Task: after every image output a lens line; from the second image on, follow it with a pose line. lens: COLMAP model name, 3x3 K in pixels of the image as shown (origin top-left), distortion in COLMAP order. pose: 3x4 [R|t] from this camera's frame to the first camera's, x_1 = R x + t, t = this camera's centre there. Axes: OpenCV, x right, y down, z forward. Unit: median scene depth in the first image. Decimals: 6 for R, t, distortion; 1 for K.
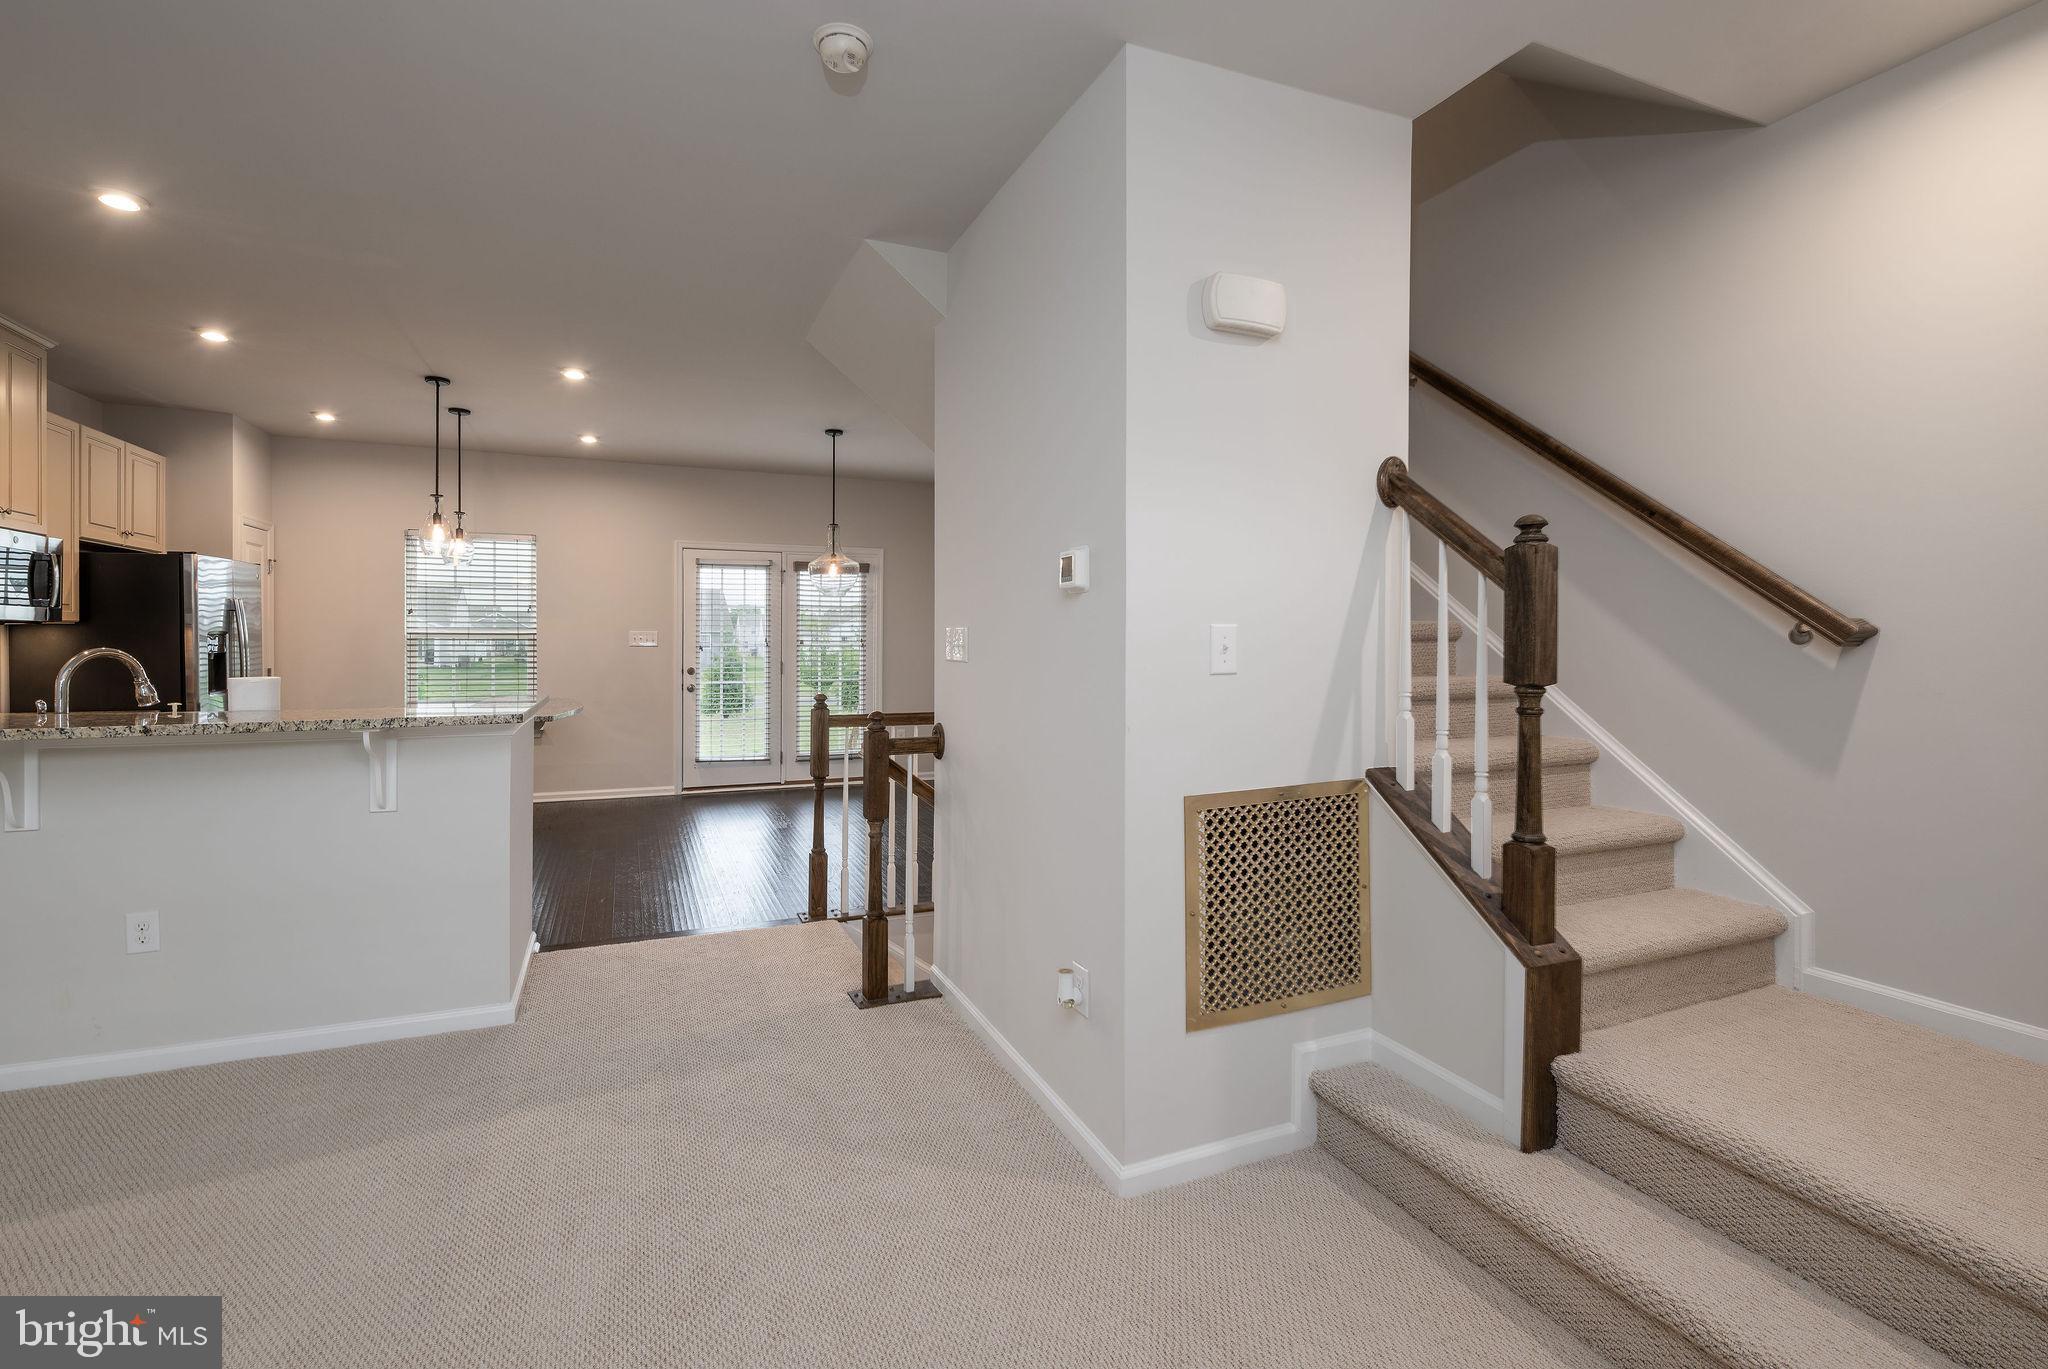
lens RADIAL K [[913.8, 0, 1001.9], [0, 913.8, 638.3], [0, 0, 1]] dist [0.005717, -0.002708]
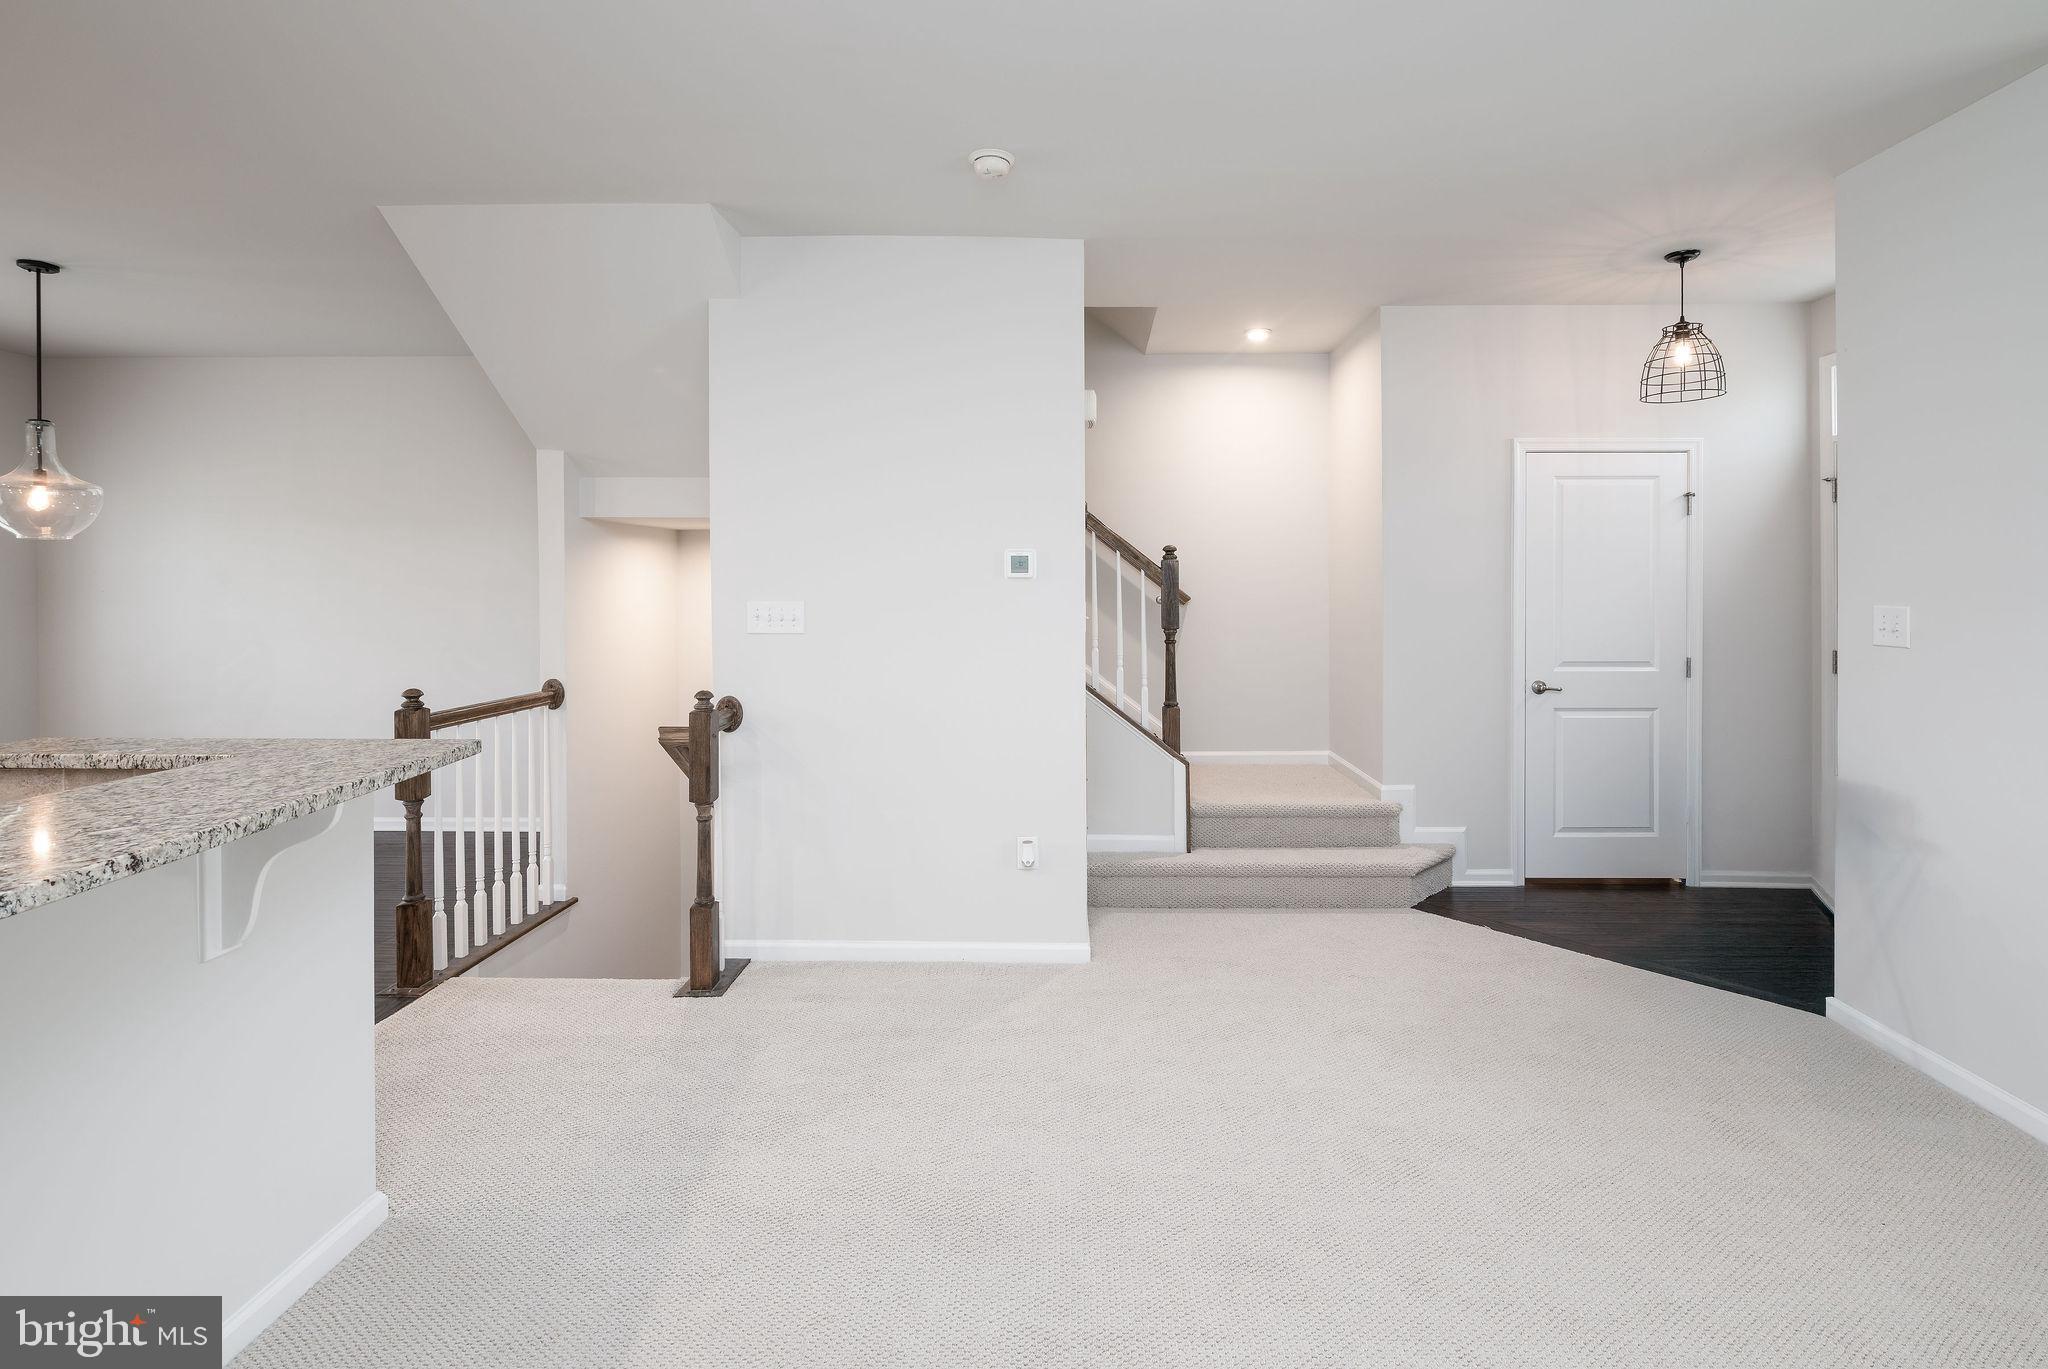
lens RADIAL K [[920.8, 0, 1057.8], [0, 920.8, 595.1], [0, 0, 1]] dist [-0.012107, 0.000811]
pose [[0.374221, -0.011684, 0.927266, -0.697107], [-0.001348, 0.999913, 0.013143, -0.026437], [-0.927339, -0.006168, 0.374172, 0.226598]]
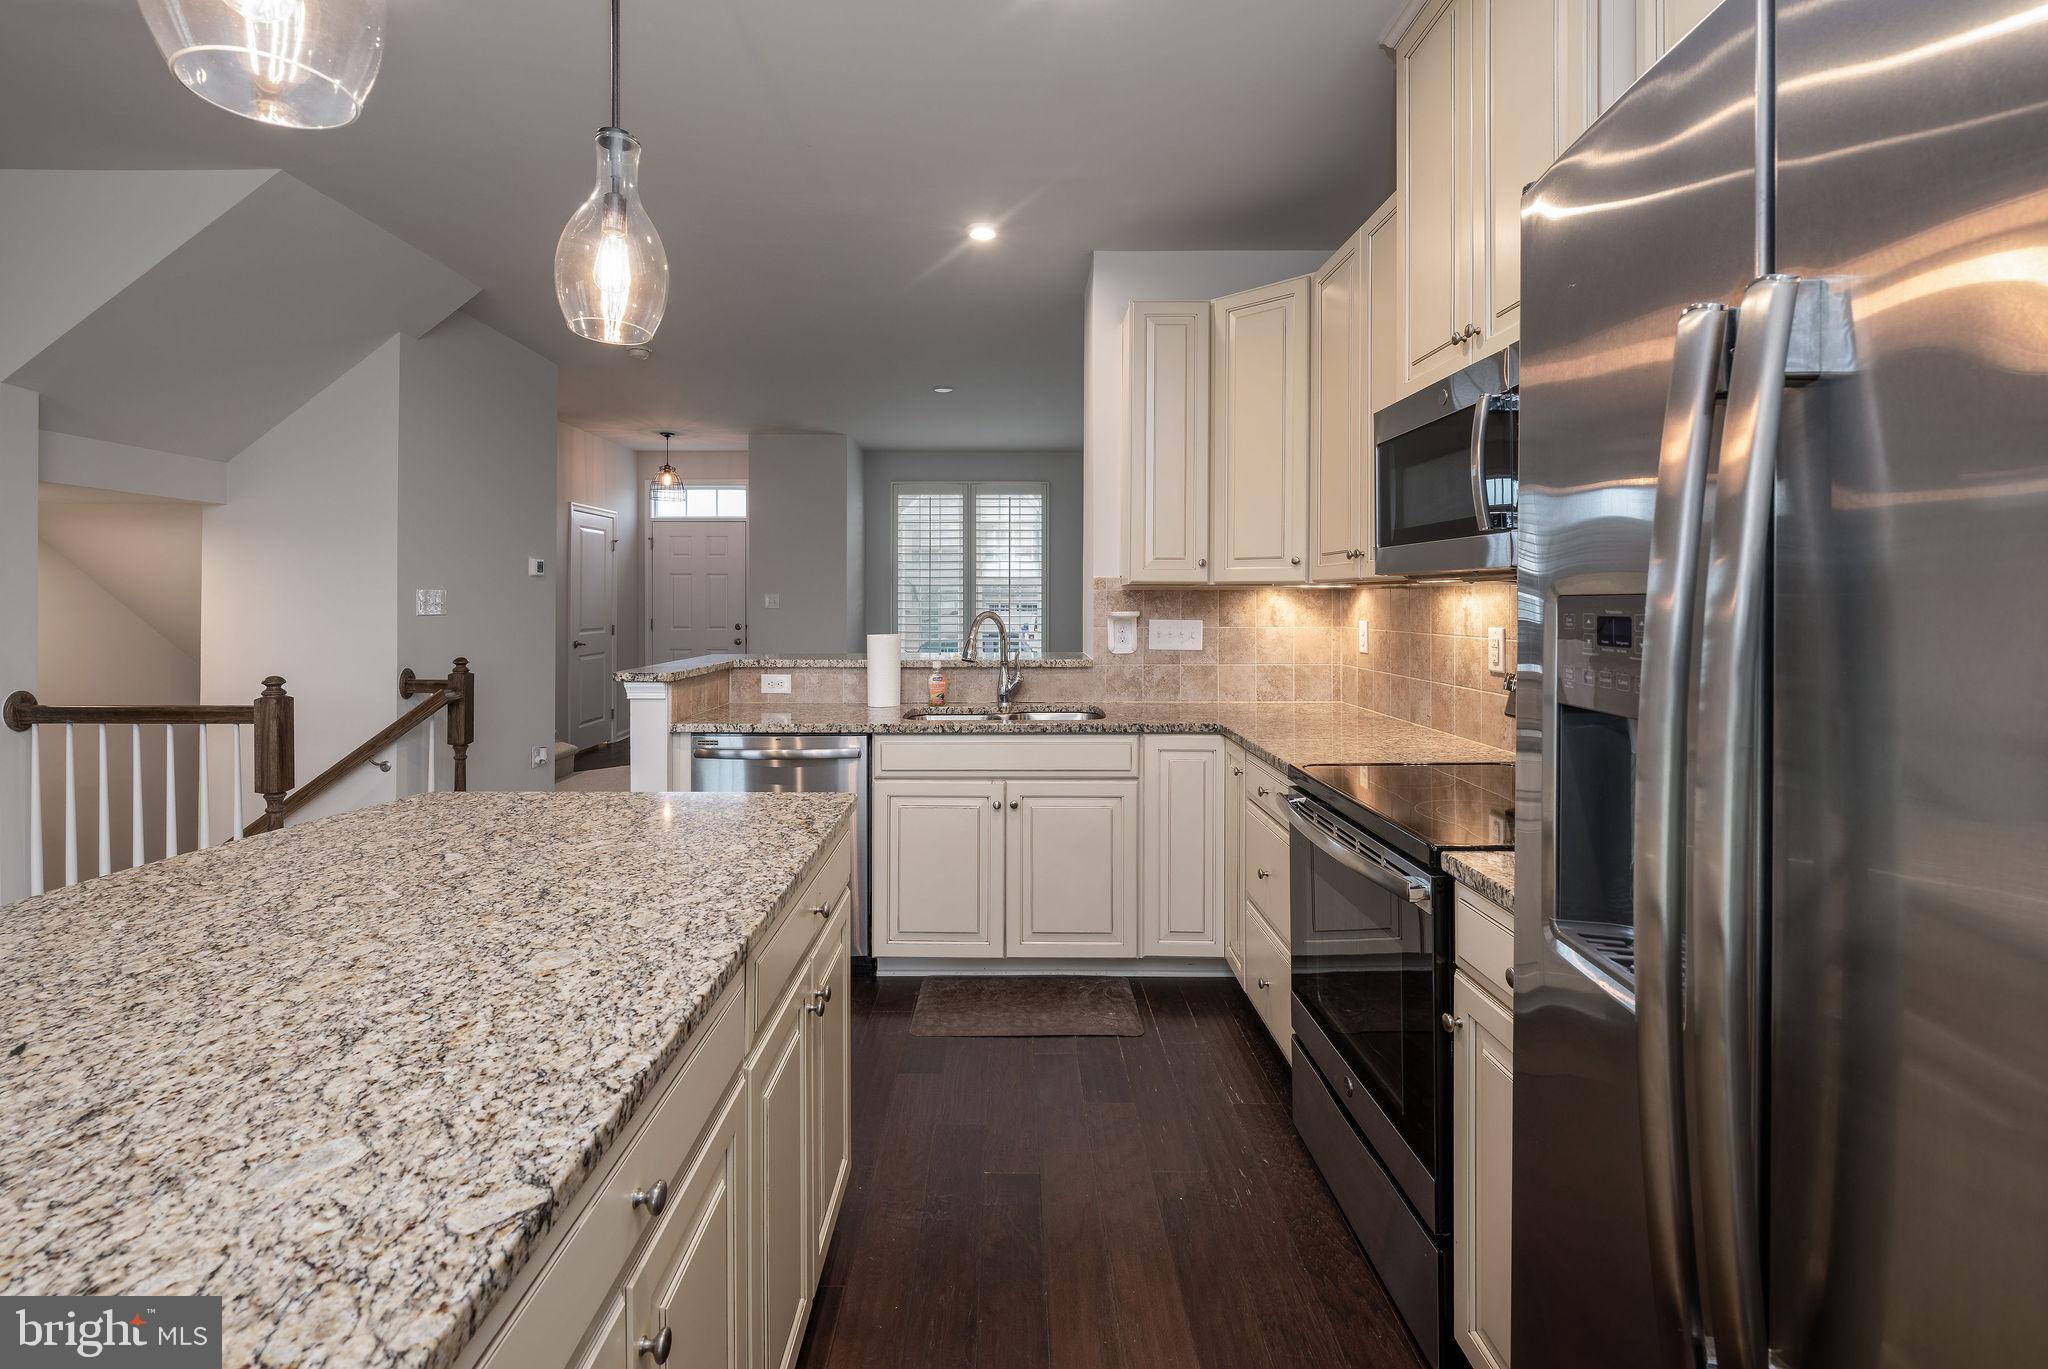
lens RADIAL K [[913.8, 0, 1009.4], [0, 913.8, 601.5], [0, 0, 1]] dist [0.005717, -0.002708]
pose [[-0.920245, -0.007362, 0.391274, -0.994800], [-0.006153, 0.999972, 0.004343, -0.003887], [-0.391295, 0.001589, -0.920264, 1.427872]]
